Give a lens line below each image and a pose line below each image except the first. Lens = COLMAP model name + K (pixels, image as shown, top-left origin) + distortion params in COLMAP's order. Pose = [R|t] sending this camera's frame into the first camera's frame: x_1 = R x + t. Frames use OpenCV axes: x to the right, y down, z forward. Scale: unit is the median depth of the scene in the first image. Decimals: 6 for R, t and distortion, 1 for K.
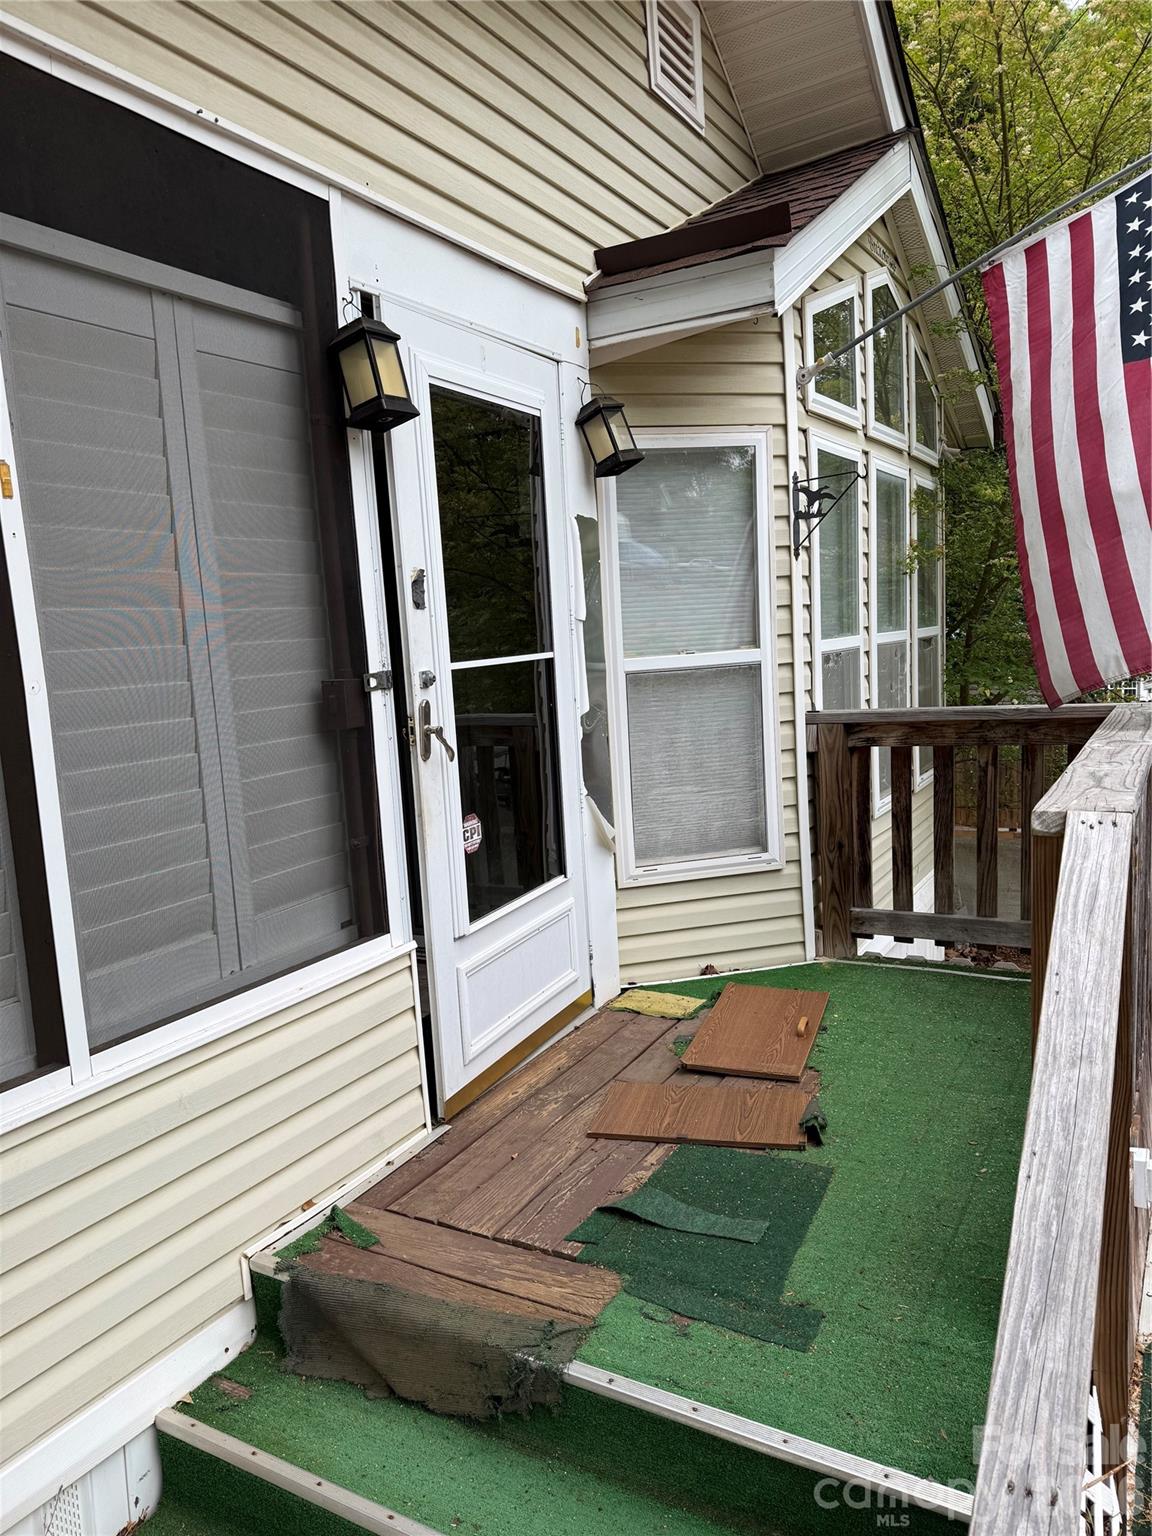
lens RADIAL K [[1085.8, 0, 560.1], [0, 1085.8, 799.8], [0, 0, 1]] dist [0.053628, -0.062936]
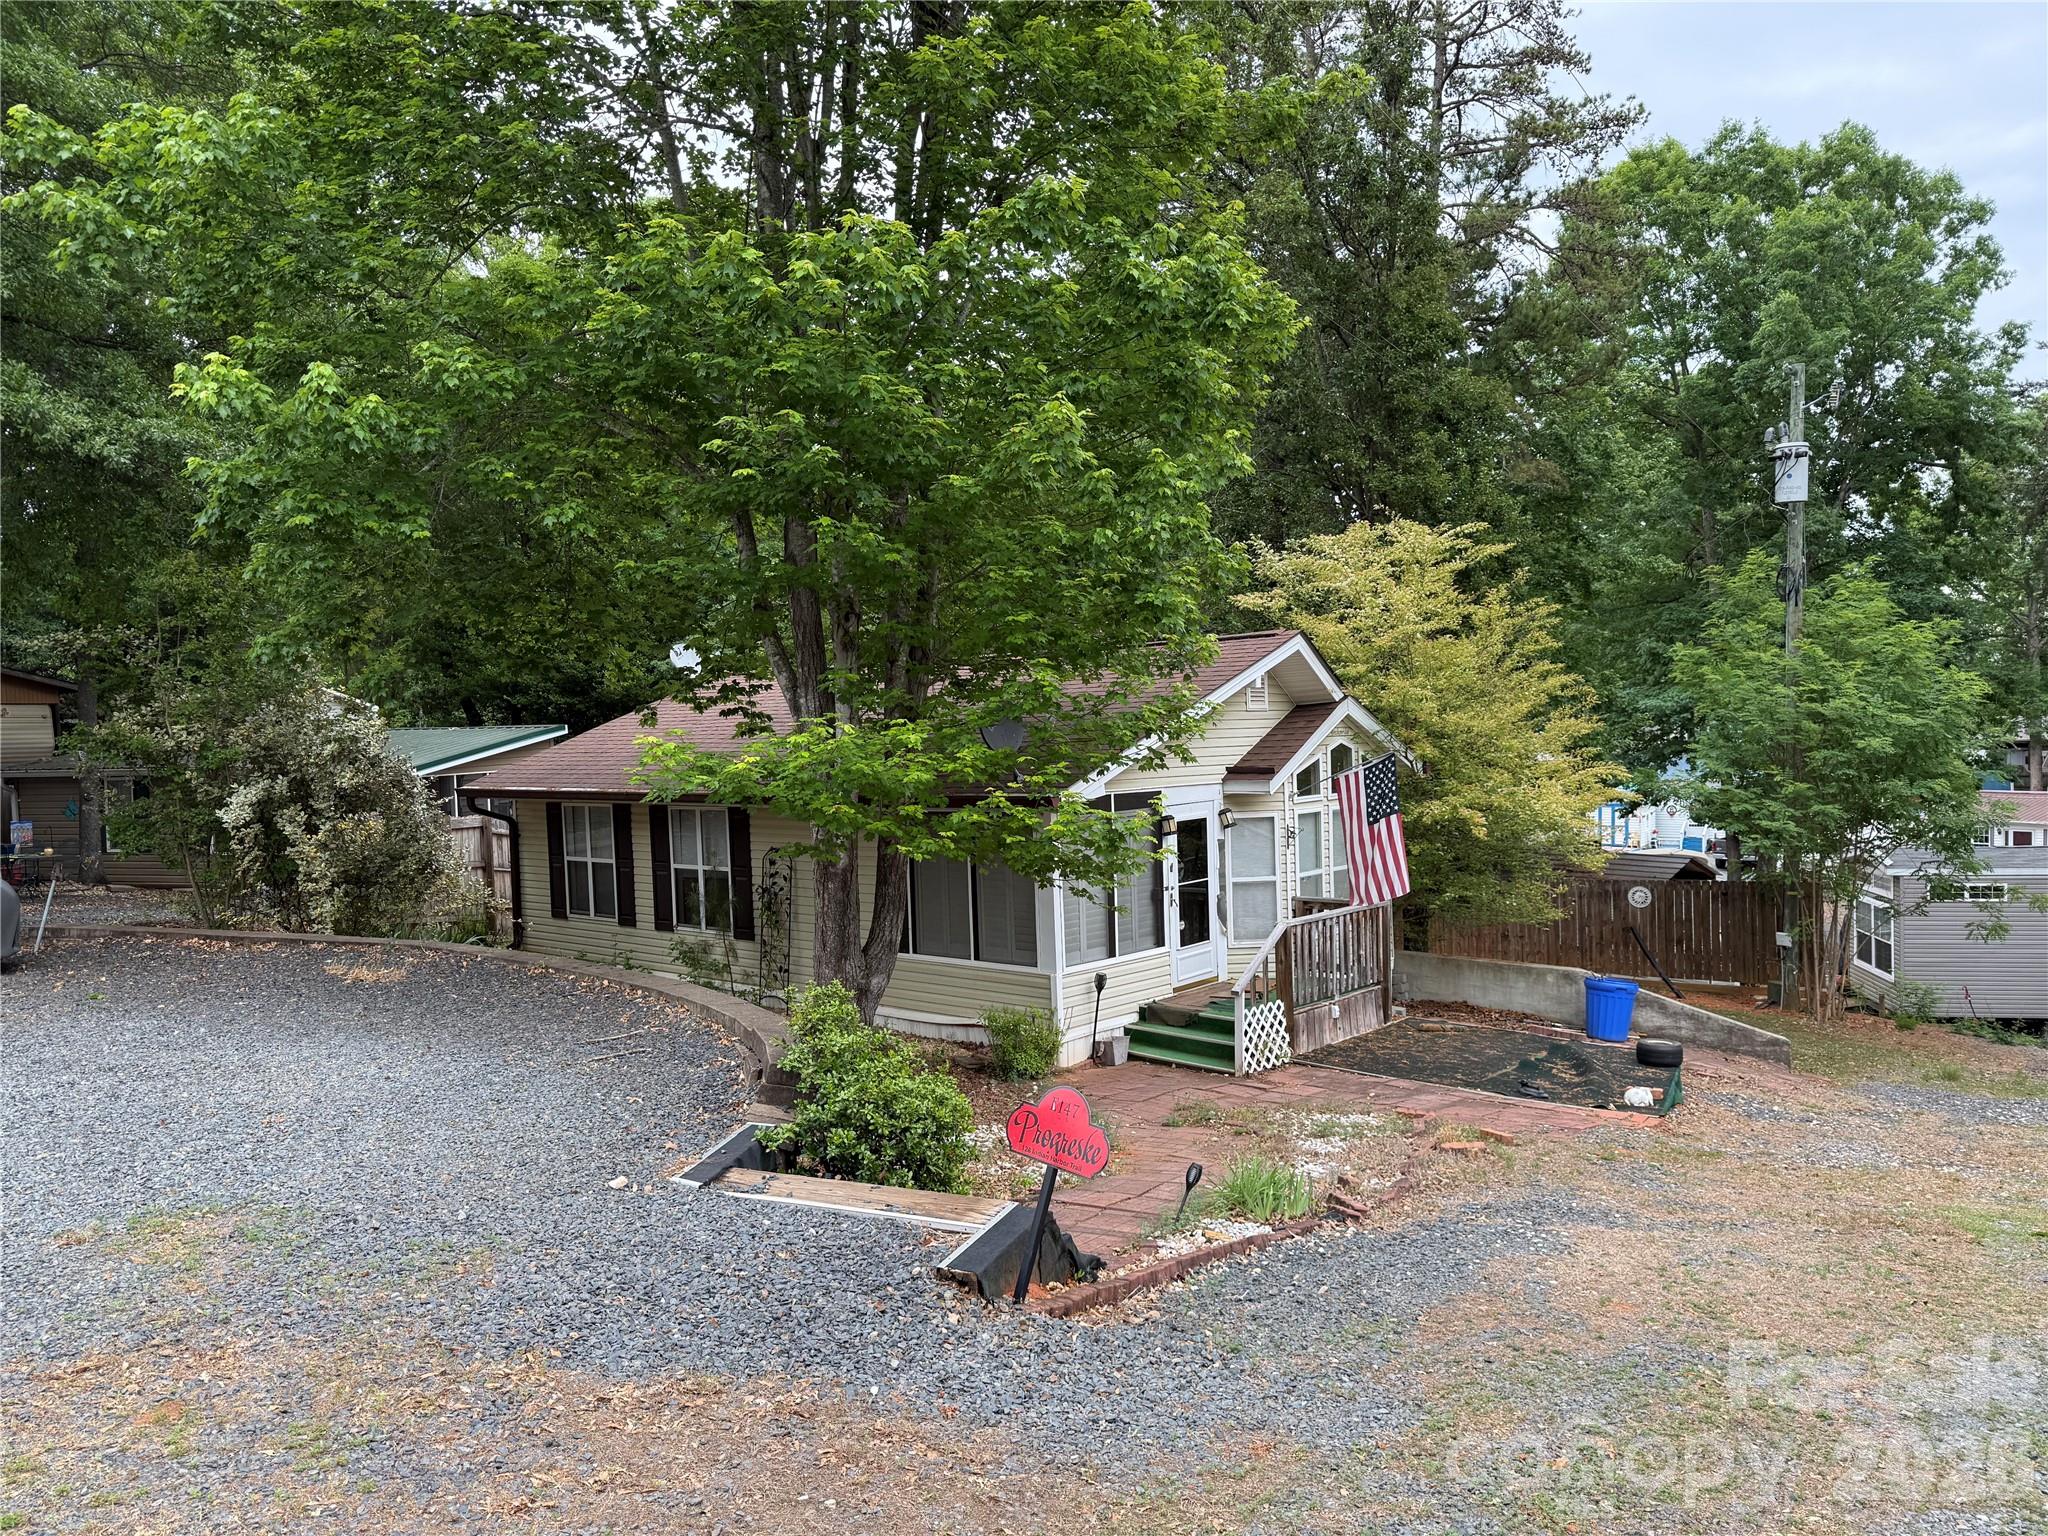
lens RADIAL K [[1447.7, 0, 1032.5], [0, 1447.7, 760.5], [0, 0, 1]] dist [0.053628, -0.062936]
pose [[0.980571, 0.037120, -0.192619, 0.327083], [-0.059151, 0.992179, -0.109918, 0.040773], [0.187032, 0.119176, 0.975098, -3.785447]]
